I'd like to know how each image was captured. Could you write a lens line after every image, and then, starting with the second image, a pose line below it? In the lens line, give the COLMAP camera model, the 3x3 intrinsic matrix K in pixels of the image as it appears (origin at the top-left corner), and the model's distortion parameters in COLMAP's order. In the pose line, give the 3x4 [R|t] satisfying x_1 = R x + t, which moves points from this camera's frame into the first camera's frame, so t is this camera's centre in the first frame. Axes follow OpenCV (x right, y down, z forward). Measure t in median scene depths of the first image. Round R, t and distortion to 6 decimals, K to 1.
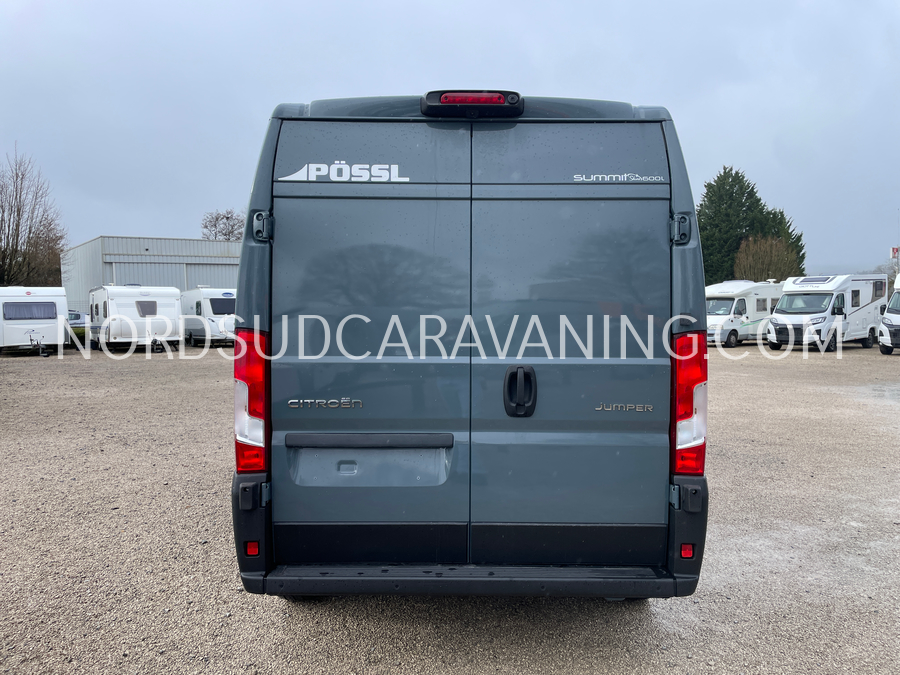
lens RADIAL K [[680.9, 0, 450.0], [0, 680.9, 337.5], [0, 0, 1]] dist [0.098922, -0.120694]
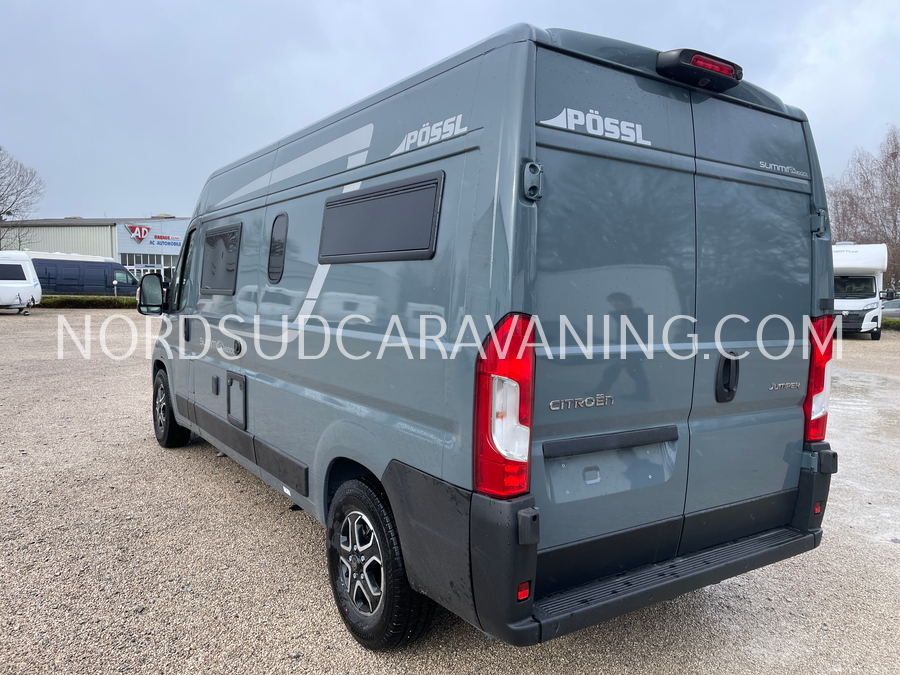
lens RADIAL K [[680.9, 0, 450.0], [0, 680.9, 337.5], [0, 0, 1]] dist [0.098922, -0.120694]
pose [[0.826442, -0.020927, 0.562633, -0.781856], [-0.002615, 0.999156, 0.041005, -0.016095], [-0.563016, -0.035359, 0.825689, 0.399993]]
